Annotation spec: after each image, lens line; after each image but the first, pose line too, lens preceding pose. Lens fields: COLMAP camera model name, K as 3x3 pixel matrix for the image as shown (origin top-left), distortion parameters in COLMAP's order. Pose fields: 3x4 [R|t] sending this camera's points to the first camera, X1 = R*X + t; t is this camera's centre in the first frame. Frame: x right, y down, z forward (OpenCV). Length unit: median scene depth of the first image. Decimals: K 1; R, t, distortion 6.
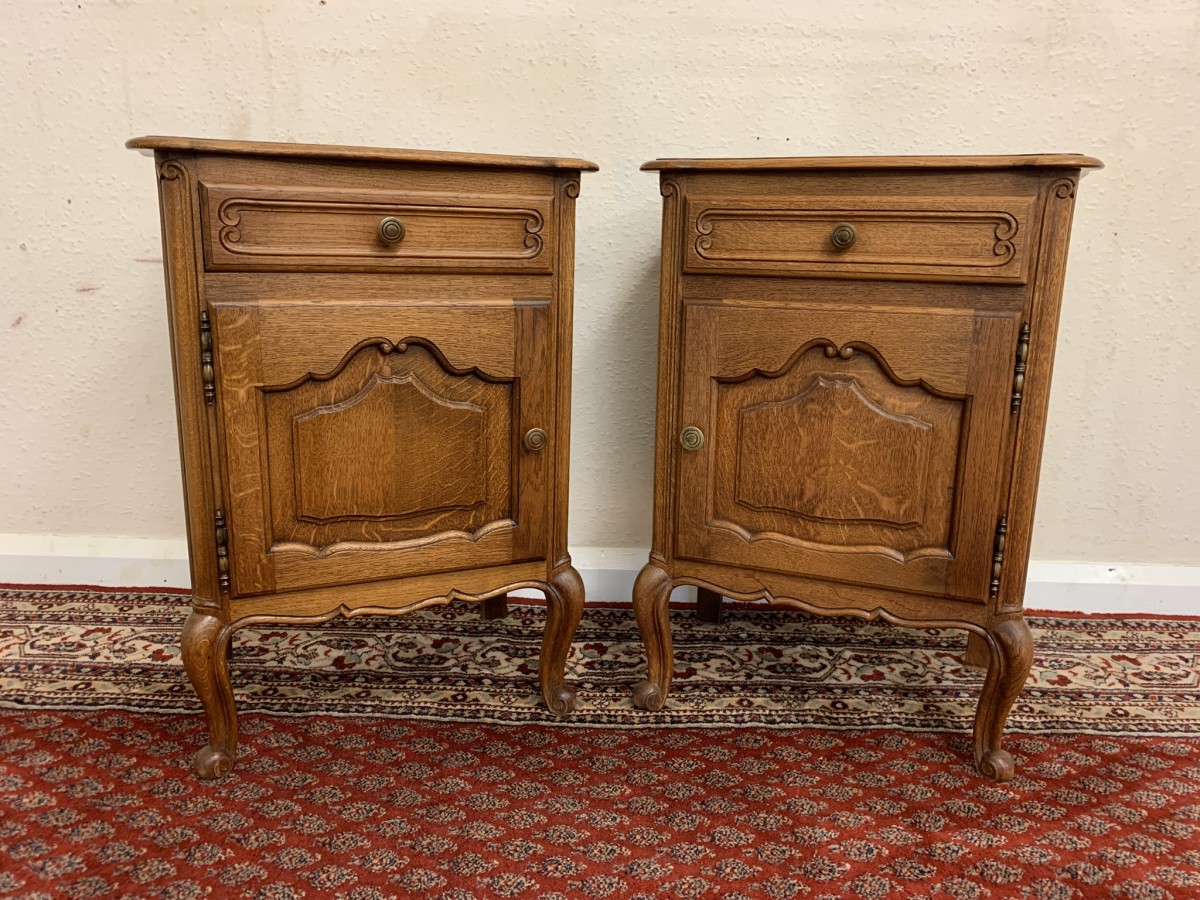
lens RADIAL K [[924.0, 0, 607.4], [0, 924.0, 441.2], [0, 0, 1]] dist [-0.006003, 0.003073]
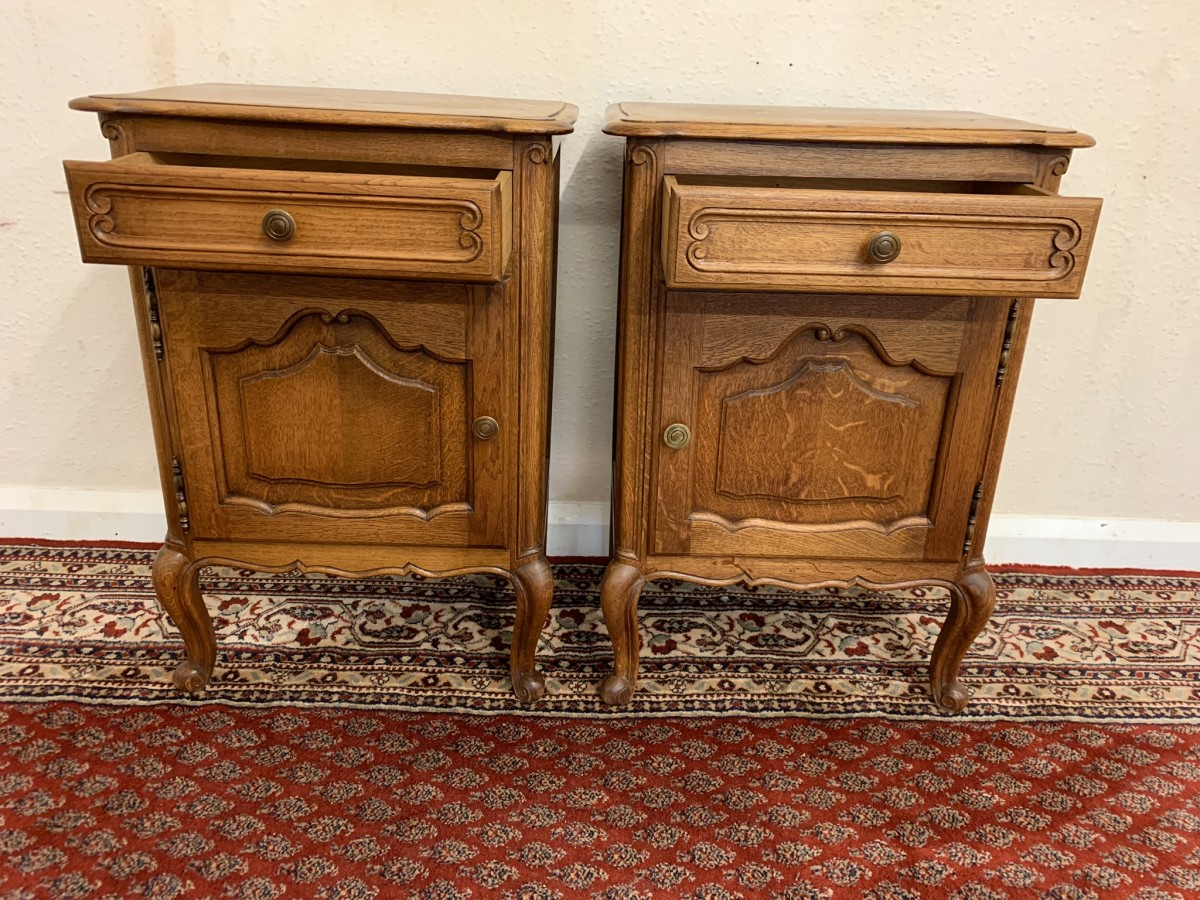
lens RADIAL K [[924.0, 0, 608.3], [0, 924.0, 431.9], [0, 0, 1]] dist [-0.006003, 0.003073]
pose [[0.999593, 0.004555, 0.028159, -0.003355], [-0.008840, 0.988031, 0.154001, -0.130080], [-0.027120, -0.154187, 0.987669, 0.088429]]
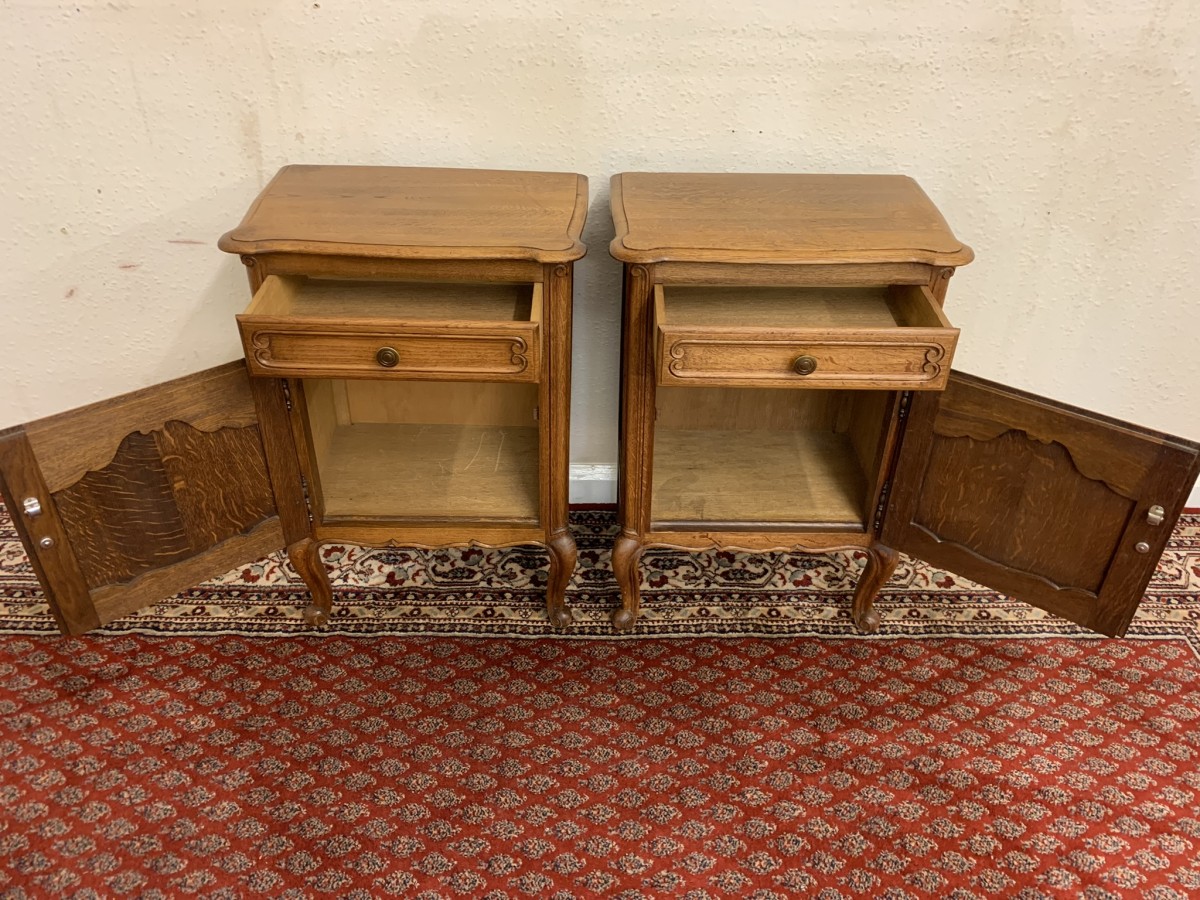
lens RADIAL K [[924.0, 0, 603.6], [0, 924.0, 450.9], [0, 0, 1]] dist [-0.006003, 0.003073]
pose [[0.999750, -0.014983, 0.016574, -0.013846], [0.008204, 0.936179, 0.351429, -0.409391], [-0.020782, -0.351205, 0.936068, -0.160453]]
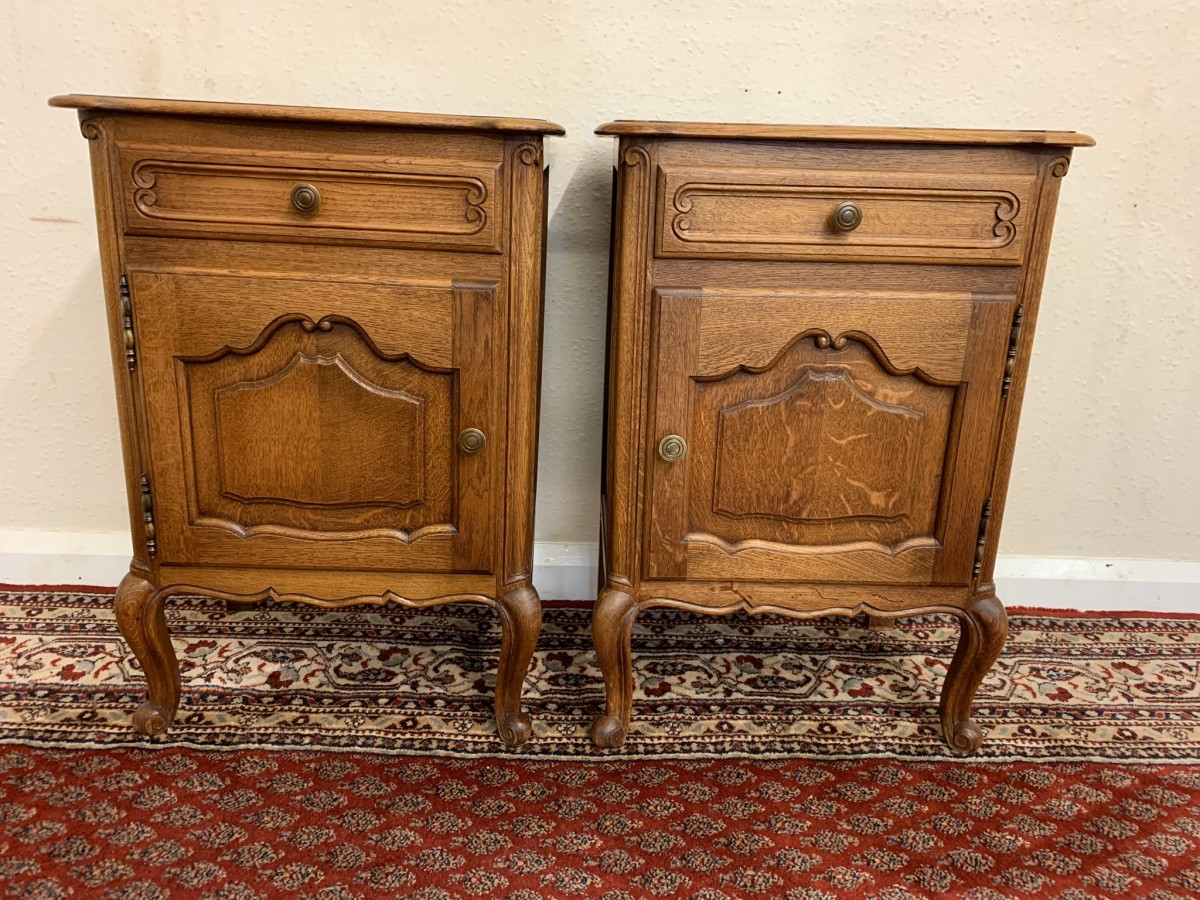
lens RADIAL K [[924.0, 0, 597.3], [0, 924.0, 437.4], [0, 0, 1]] dist [-0.006003, 0.003073]
pose [[0.999222, 0.004659, 0.039160, -0.013912], [-0.007196, 0.997865, 0.064914, -0.060663], [-0.038774, -0.065145, 0.997122, 0.117788]]
